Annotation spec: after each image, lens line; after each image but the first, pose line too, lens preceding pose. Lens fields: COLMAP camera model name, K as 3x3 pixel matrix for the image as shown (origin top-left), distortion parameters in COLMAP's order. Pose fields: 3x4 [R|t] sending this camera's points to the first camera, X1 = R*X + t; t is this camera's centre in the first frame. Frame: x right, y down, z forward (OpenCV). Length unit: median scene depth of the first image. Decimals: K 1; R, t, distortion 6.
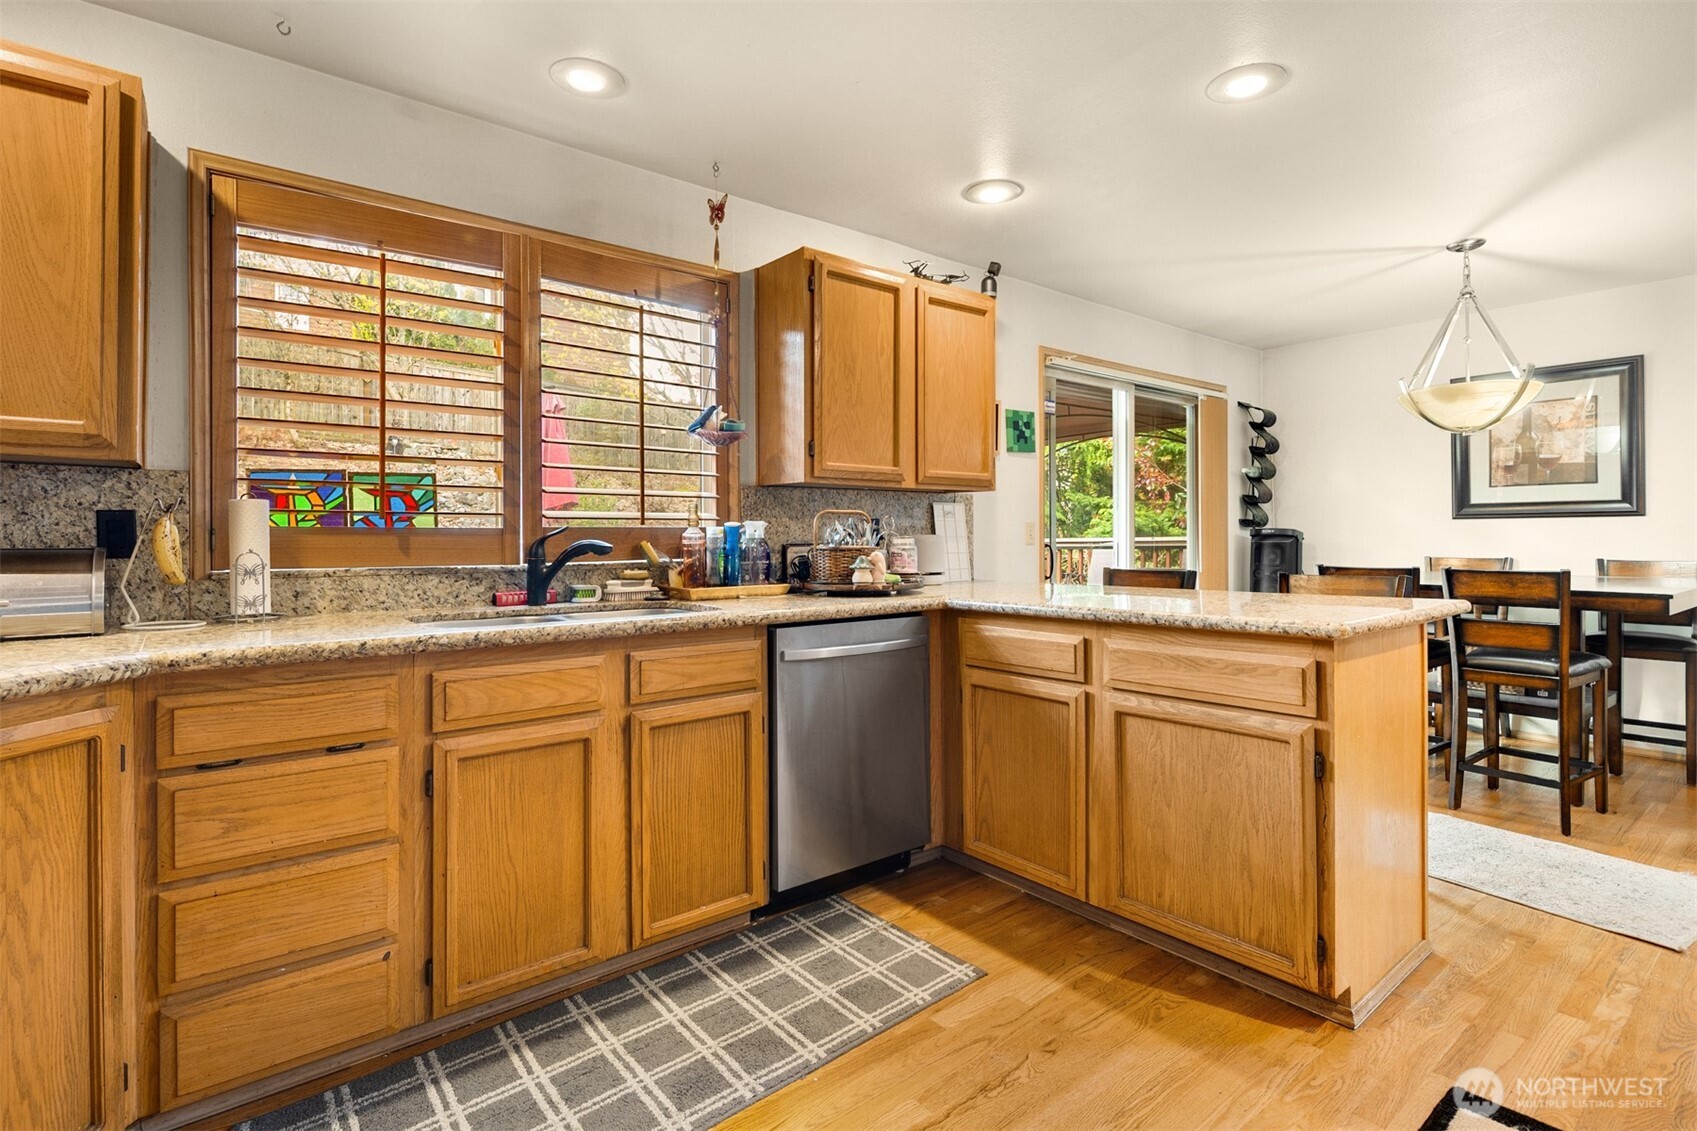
lens RADIAL K [[820.9, 0, 843.3], [0, 820.9, 534.3], [0, 0, 1]] dist [0.004583, -0.004167]
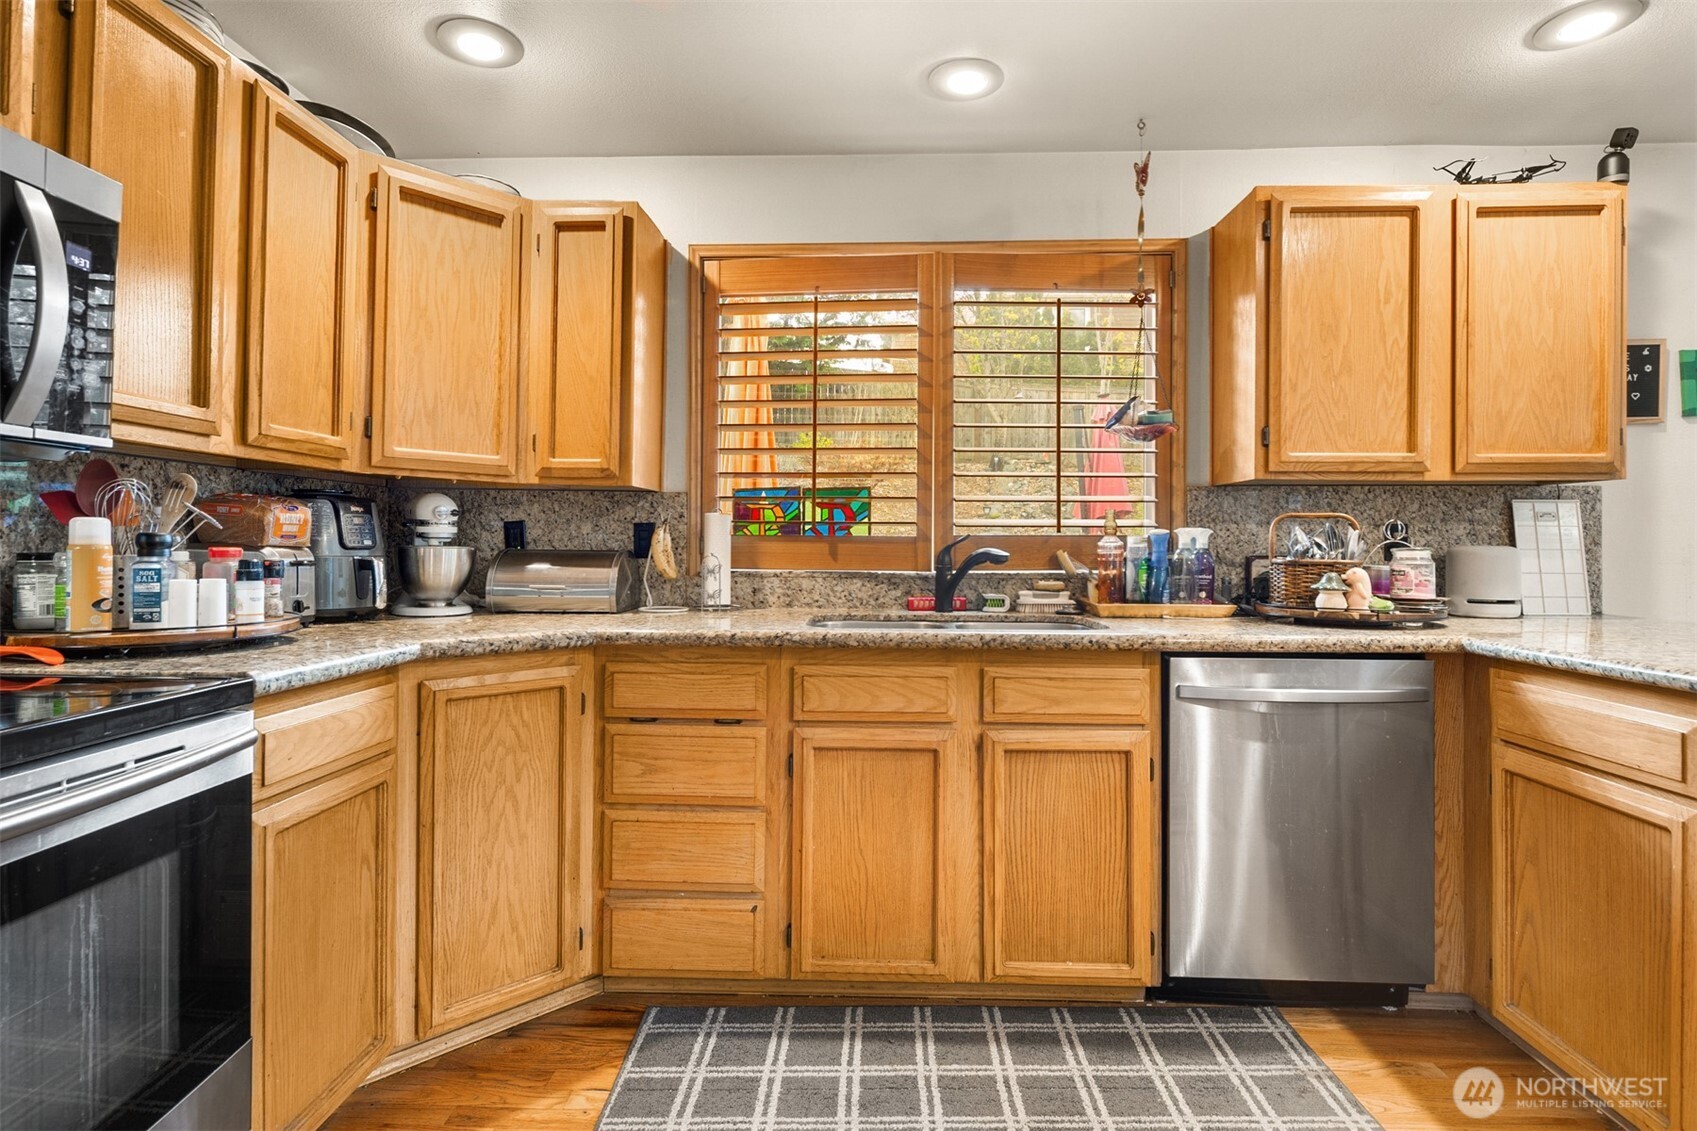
lens RADIAL K [[820.9, 0, 851.0], [0, 820.9, 539.0], [0, 0, 1]] dist [0.004583, -0.004167]
pose [[0.755042, 0.002133, -0.655673, 0.214492], [-0.005683, 0.999978, -0.003291, -0.000134], [0.655652, 0.006211, 0.755038, 0.158624]]
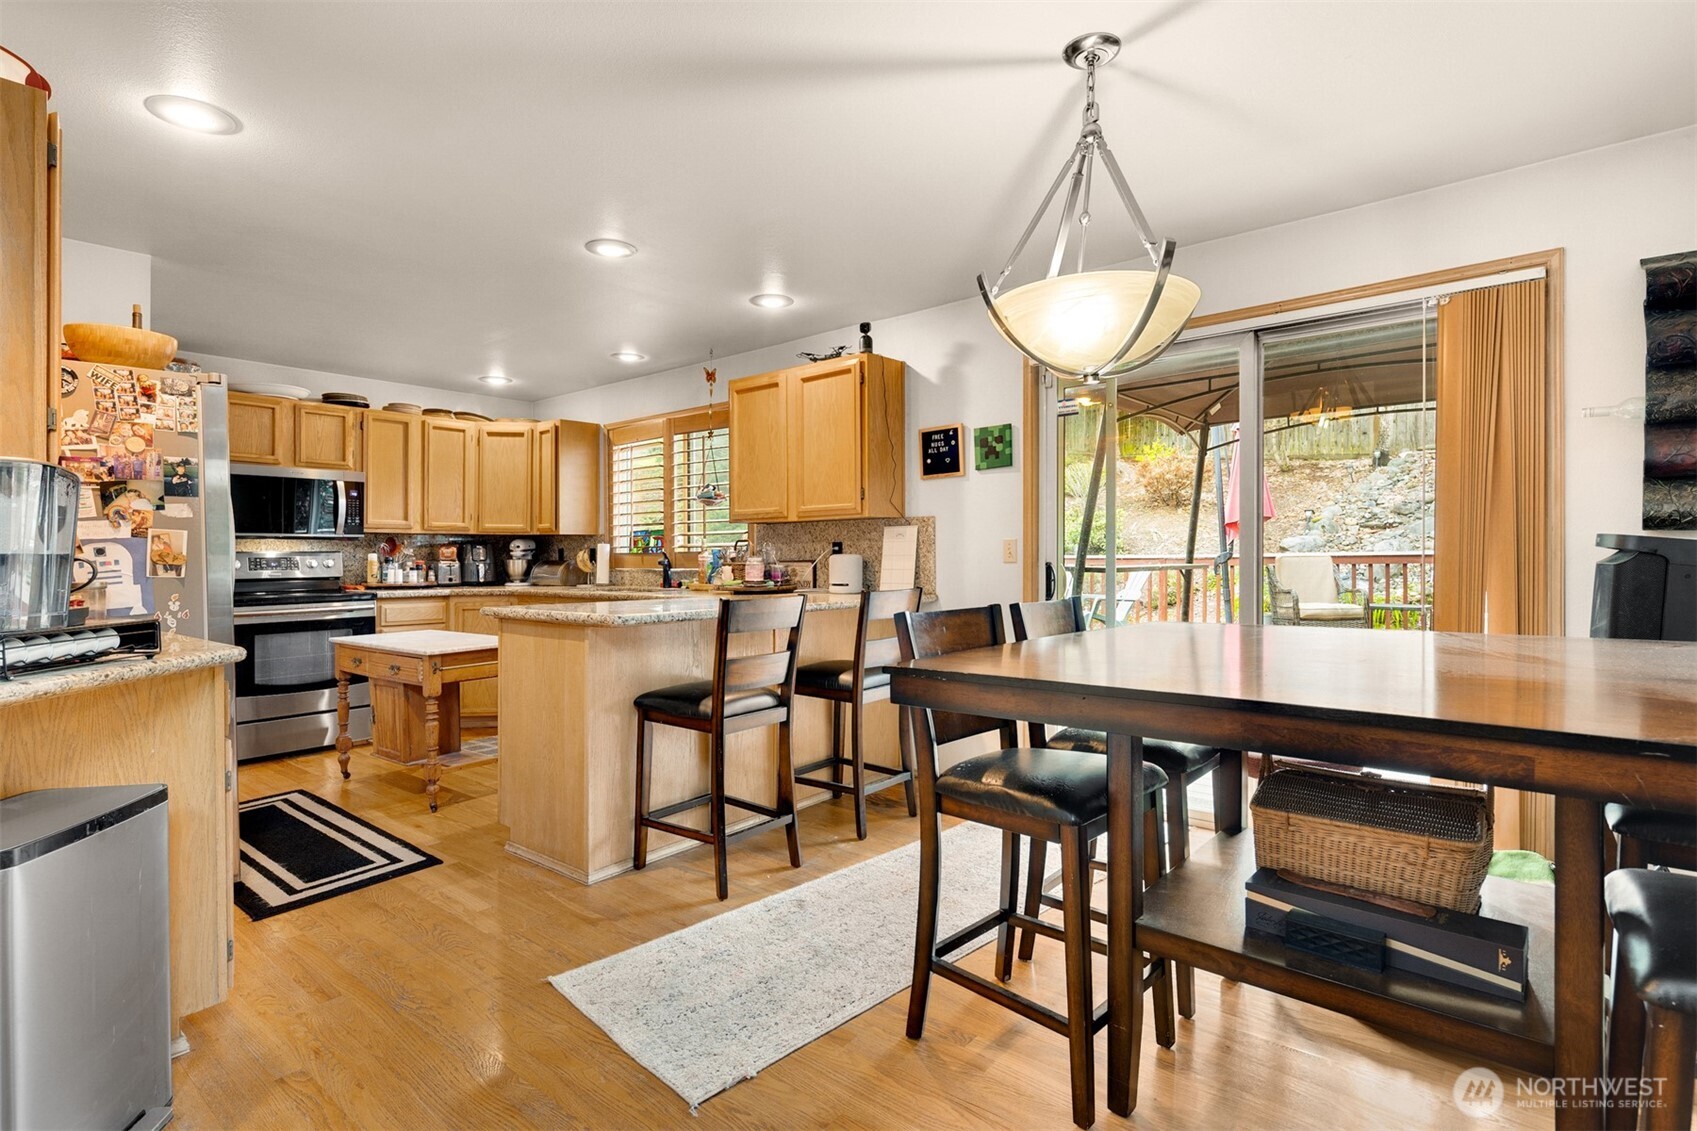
lens RADIAL K [[820.9, 0, 856.3], [0, 820.9, 536.1], [0, 0, 1]] dist [0.004583, -0.004167]
pose [[0.212633, -0.022208, -0.976880, 1.908205], [0.010711, 0.999735, -0.020396, -0.002076], [0.977073, -0.006127, 0.212815, 1.061539]]
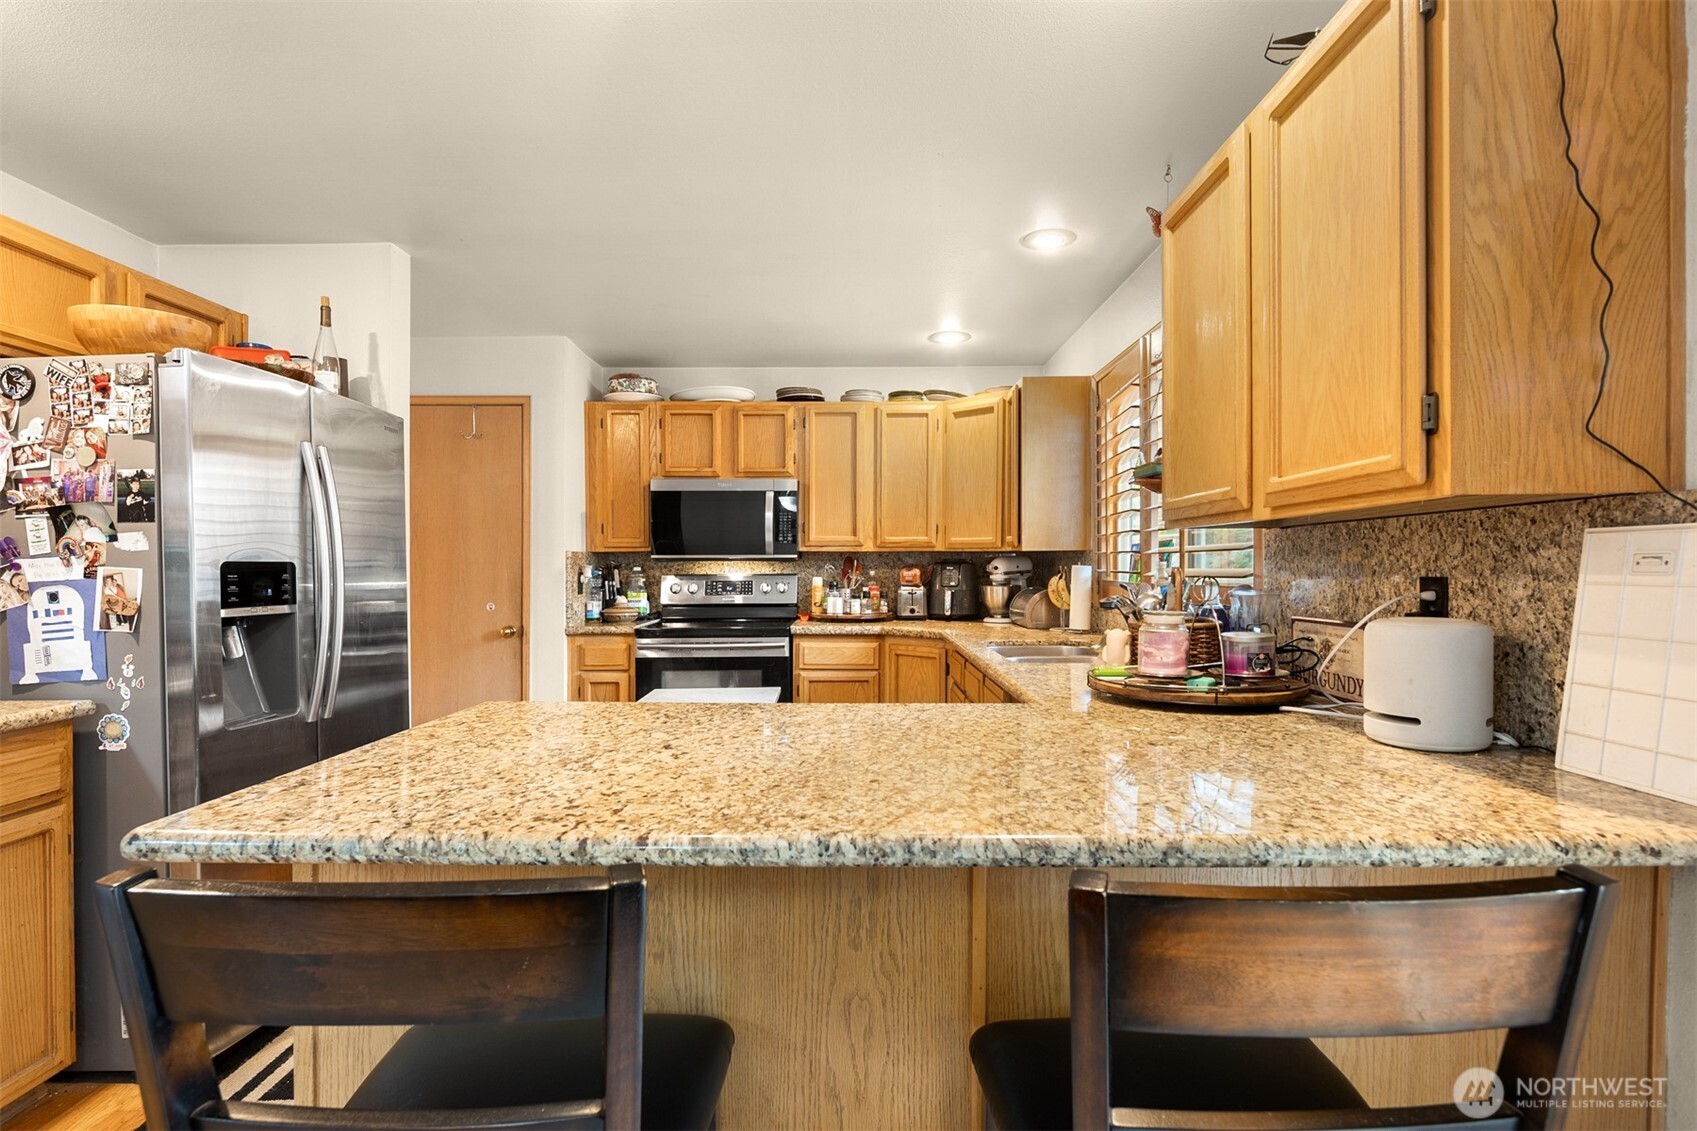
lens RADIAL K [[820.9, 0, 851.7], [0, 820.9, 572.2], [0, 0, 1]] dist [0.004583, -0.004167]
pose [[-0.626431, 0.010522, -0.779406, 0.836512], [0.007198, 0.999944, 0.007713, -0.038851], [0.779443, -0.000779, -0.626472, 1.470983]]
